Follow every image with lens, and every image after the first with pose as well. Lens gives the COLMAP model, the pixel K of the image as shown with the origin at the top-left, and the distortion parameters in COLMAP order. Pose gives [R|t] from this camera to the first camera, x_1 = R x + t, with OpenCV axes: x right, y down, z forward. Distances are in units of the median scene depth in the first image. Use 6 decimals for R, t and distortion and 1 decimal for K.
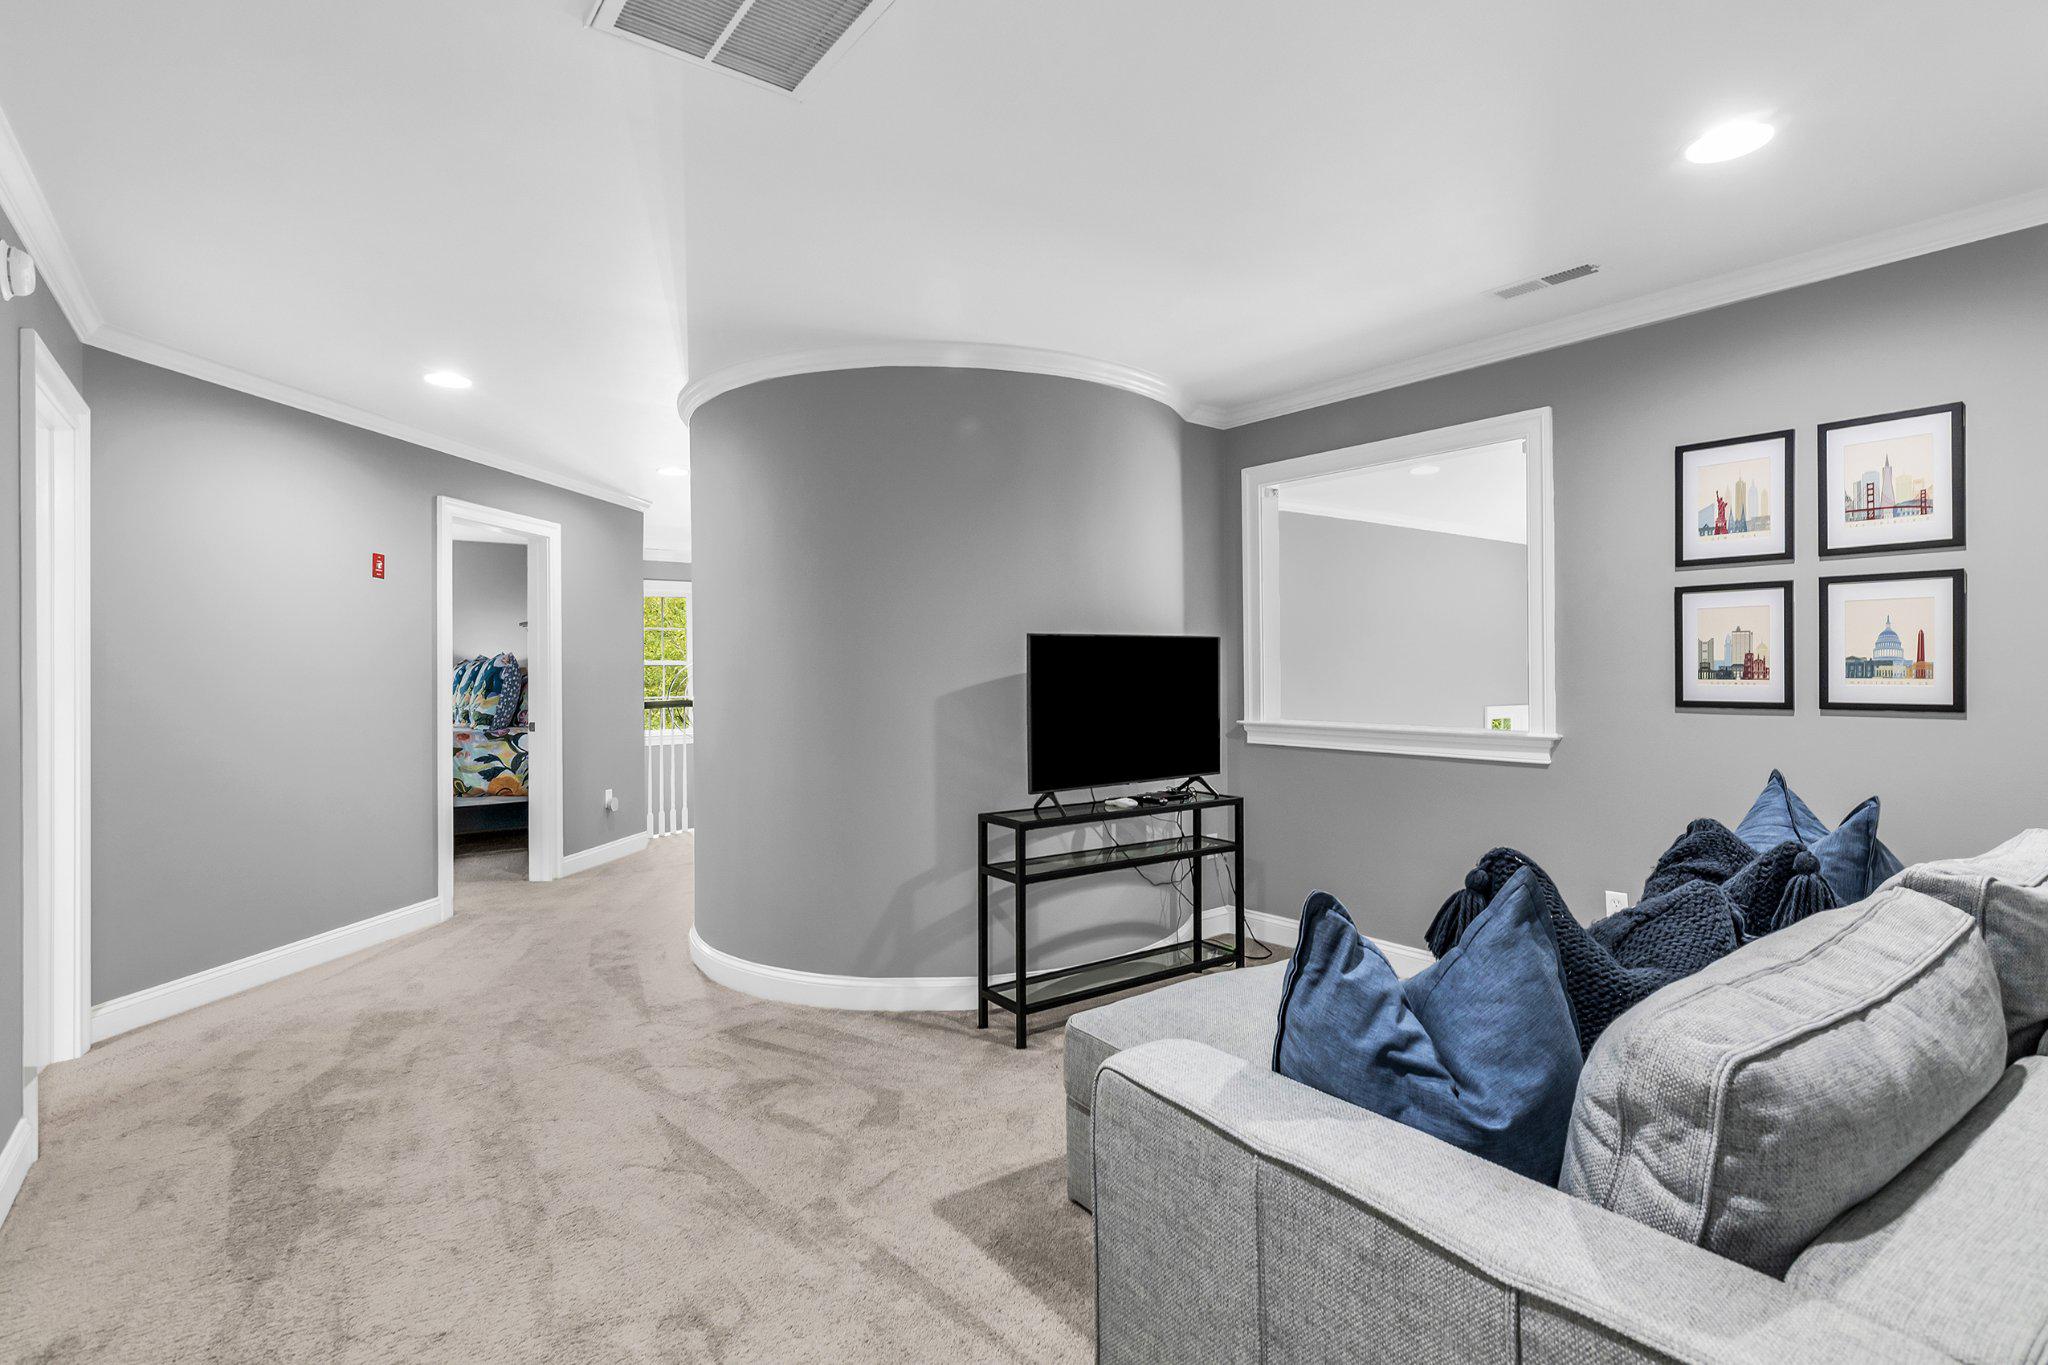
lens RADIAL K [[991.8, 0, 1016.2], [0, 991.8, 670.0], [0, 0, 1]] dist [0.000042, 0.000081]
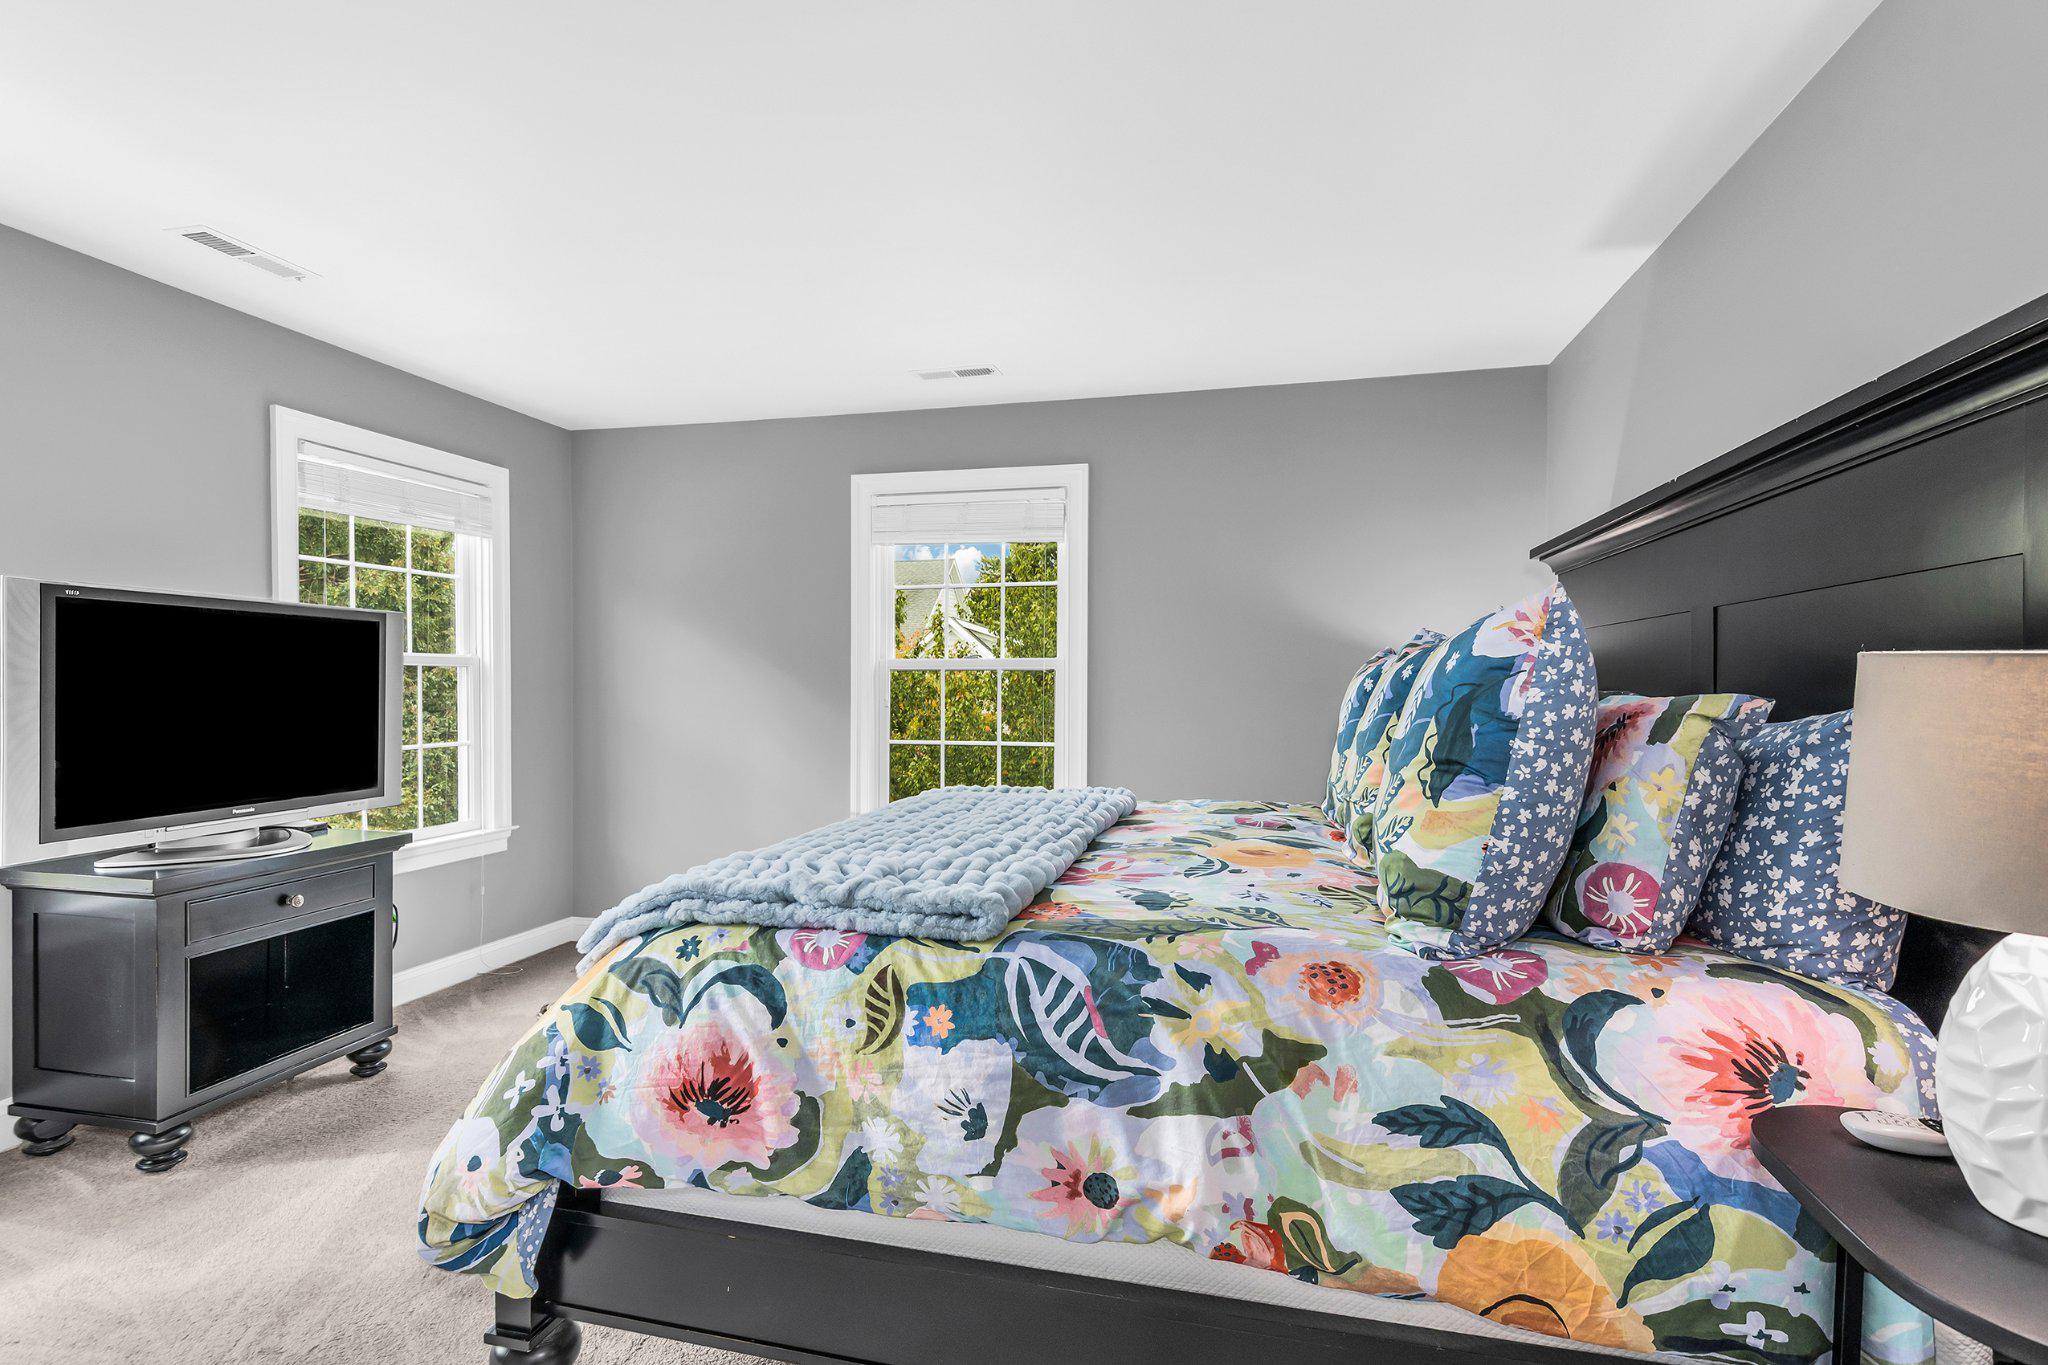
lens RADIAL K [[991.8, 0, 1019.6], [0, 991.8, 683.3], [0, 0, 1]] dist [0.000042, 0.000081]
pose [[0.629813, 0.013397, -0.776631, -0.424138], [-0.016197, 0.999860, 0.004113, 0.003283], [0.776578, 0.009989, 0.629942, 0.792377]]
